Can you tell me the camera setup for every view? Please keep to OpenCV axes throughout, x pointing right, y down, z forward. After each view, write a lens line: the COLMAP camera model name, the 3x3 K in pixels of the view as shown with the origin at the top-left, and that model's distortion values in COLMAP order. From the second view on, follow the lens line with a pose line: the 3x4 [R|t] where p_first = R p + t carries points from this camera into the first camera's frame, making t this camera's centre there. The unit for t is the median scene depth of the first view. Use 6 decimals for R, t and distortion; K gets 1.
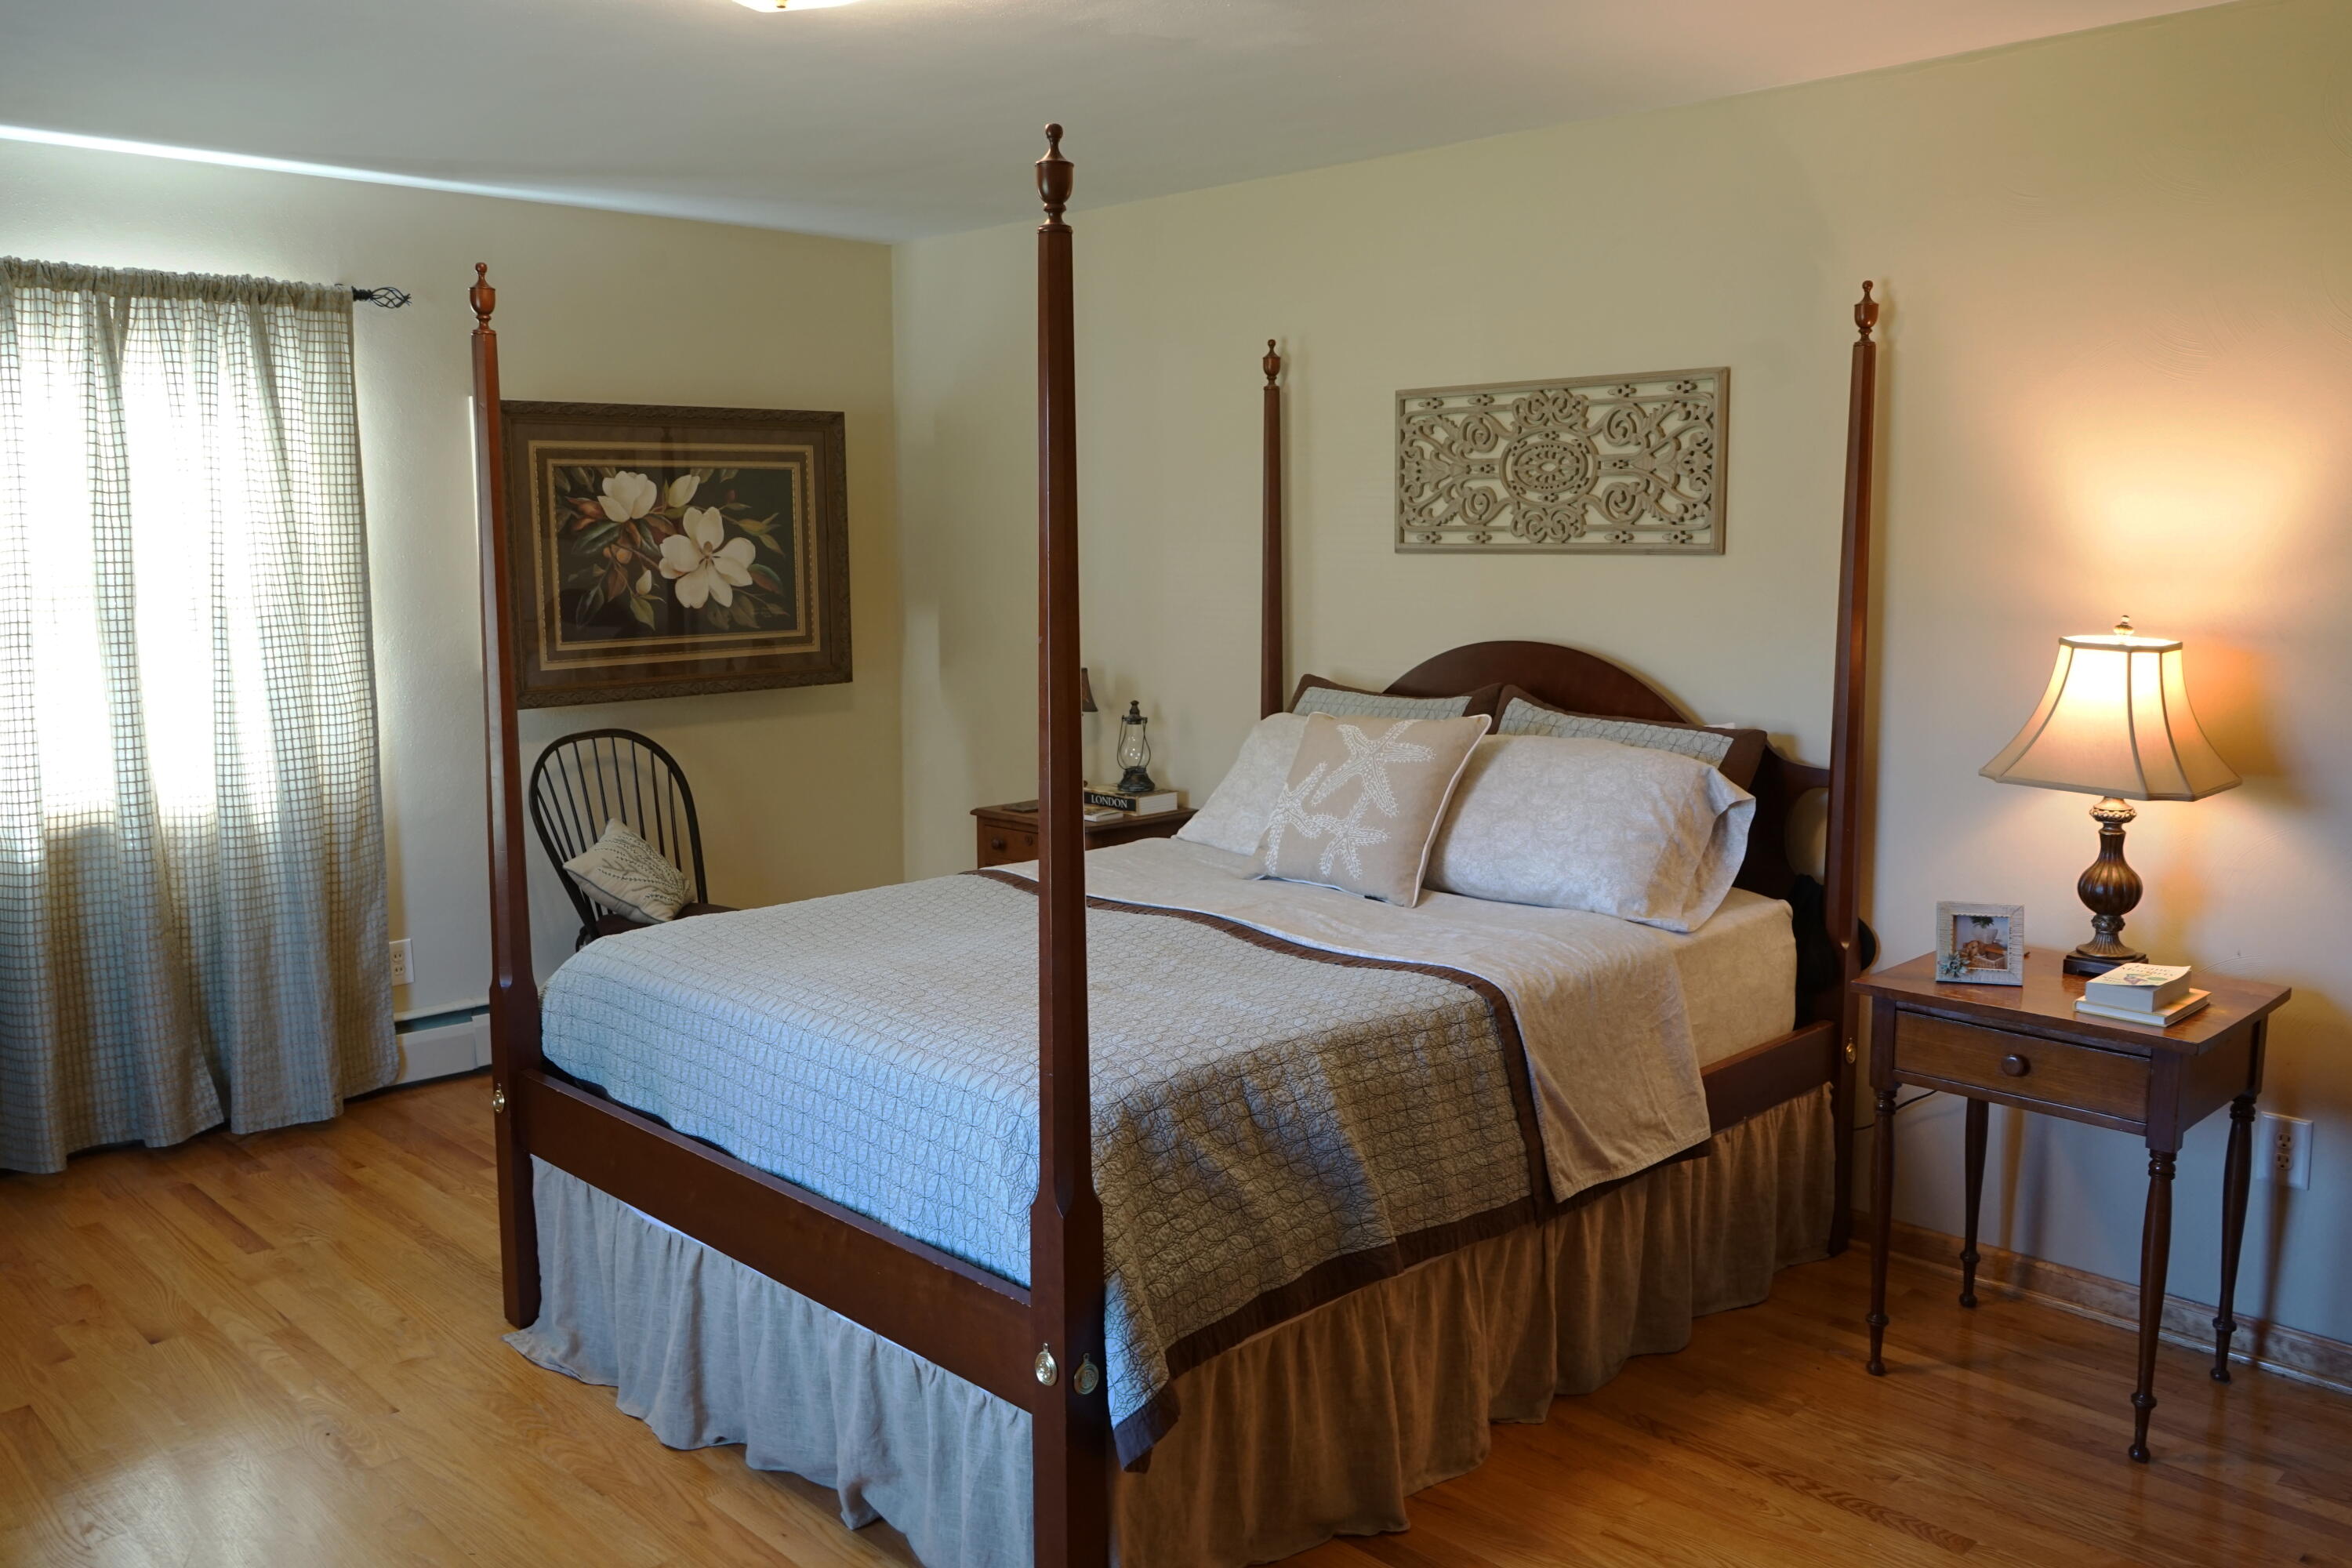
lens RADIAL K [[1873.3, 0, 1176.1], [0, 1873.3, 777.4], [0, 0, 1]] dist [-0.008803, 0.008533]
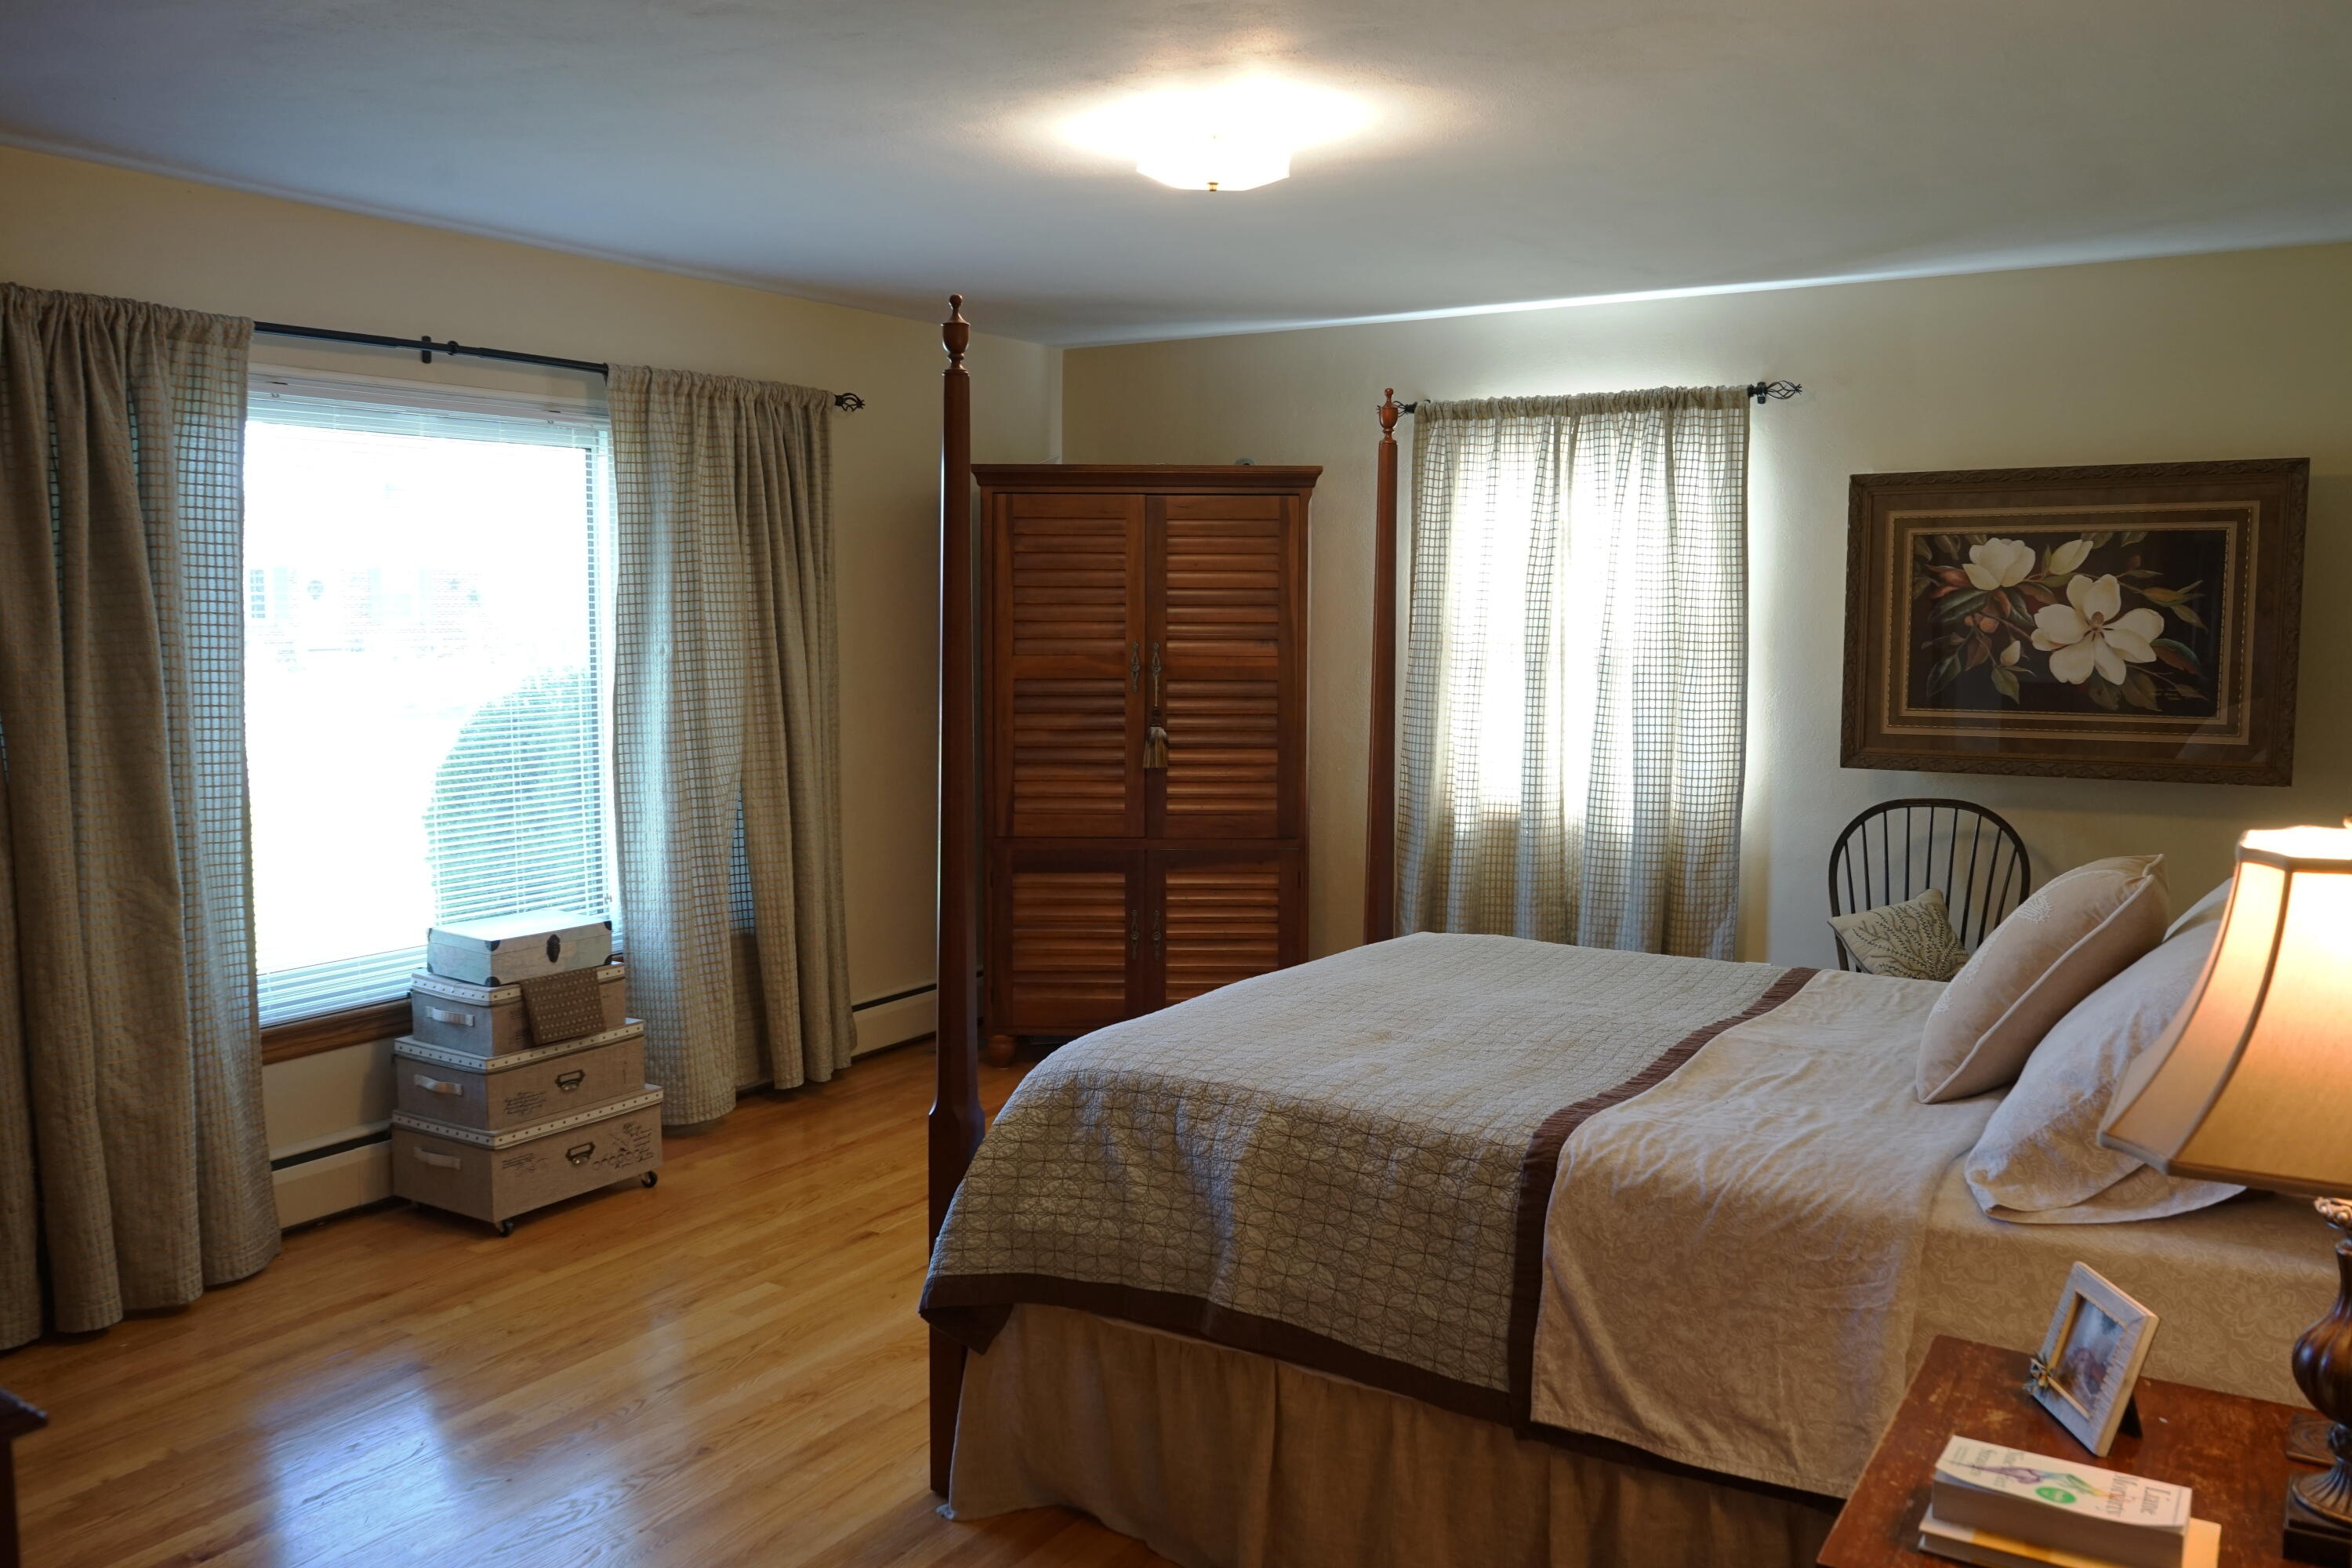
lens RADIAL K [[1873.3, 0, 1177.4], [0, 1873.3, 787.1], [0, 0, 1]] dist [-0.008803, 0.008533]
pose [[0.235435, 0.105796, -0.966115, 0.553167], [-0.133740, 0.988127, 0.075615, -0.052540], [0.962644, 0.111406, 0.246789, 0.366165]]
